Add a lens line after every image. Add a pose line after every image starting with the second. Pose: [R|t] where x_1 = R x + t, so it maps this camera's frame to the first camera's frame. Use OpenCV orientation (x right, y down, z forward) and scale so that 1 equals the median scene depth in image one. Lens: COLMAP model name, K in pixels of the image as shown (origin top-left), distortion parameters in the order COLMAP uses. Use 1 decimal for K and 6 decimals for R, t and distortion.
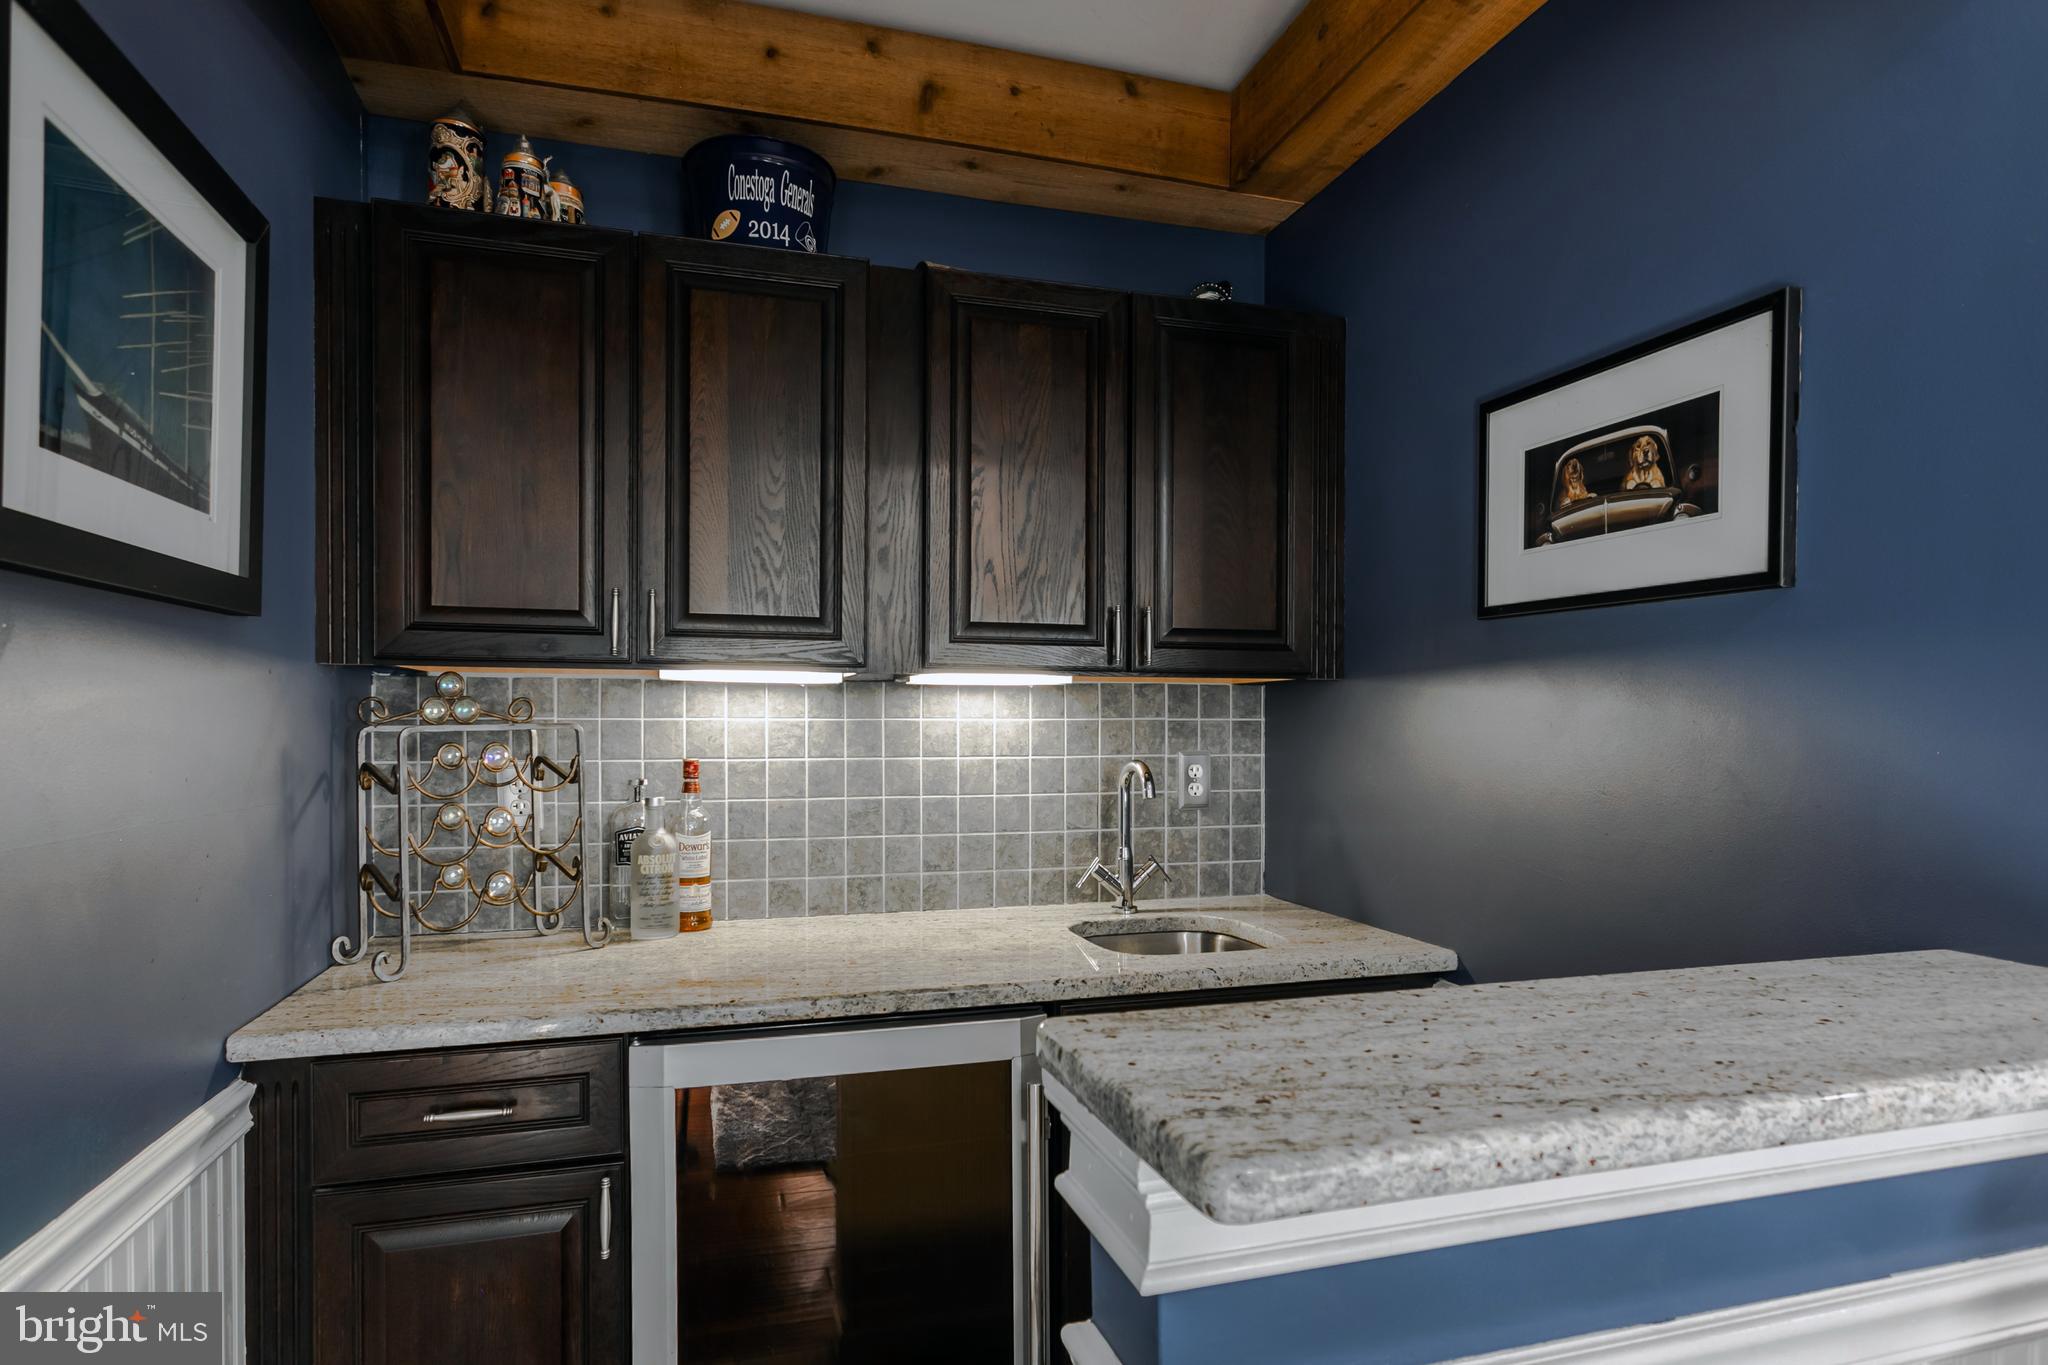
lens RADIAL K [[1078.1, 0, 1021.8], [0, 1078.1, 724.8], [0, 0, 1]] dist [0.003129, 0.000138]
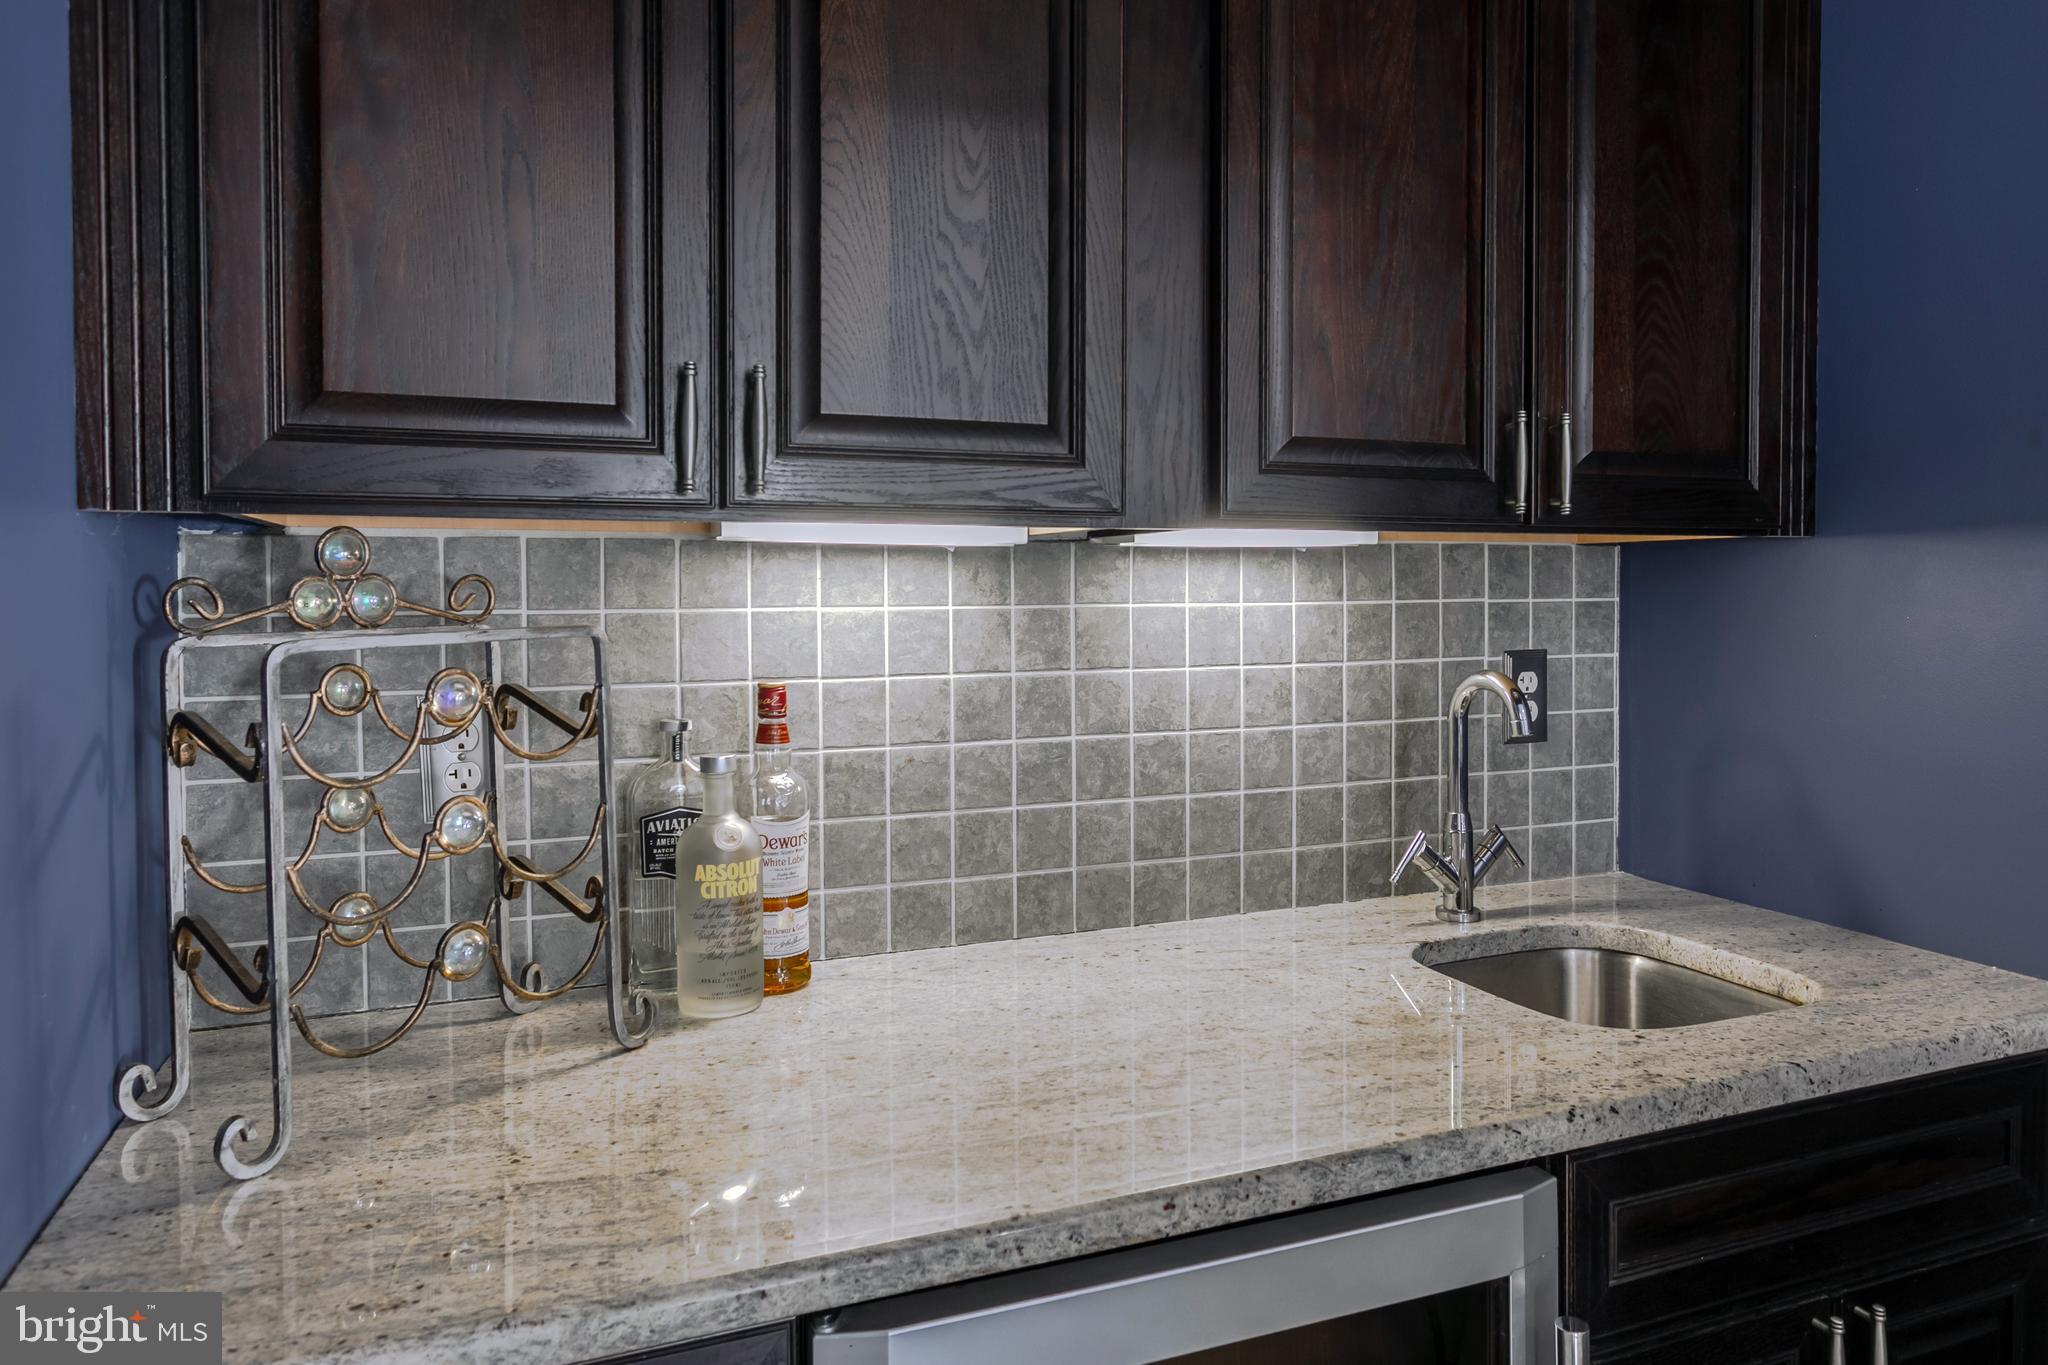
lens RADIAL K [[1286.7, 0, 1023.3], [0, 1286.7, 605.6], [0, 0, 1]] dist [-0.006329, 0.001366]
pose [[0.996495, -0.006621, 0.083394, -0.235401], [0.005540, 0.999898, 0.013183, -0.016258], [-0.083473, -0.012675, 0.996429, 0.330850]]
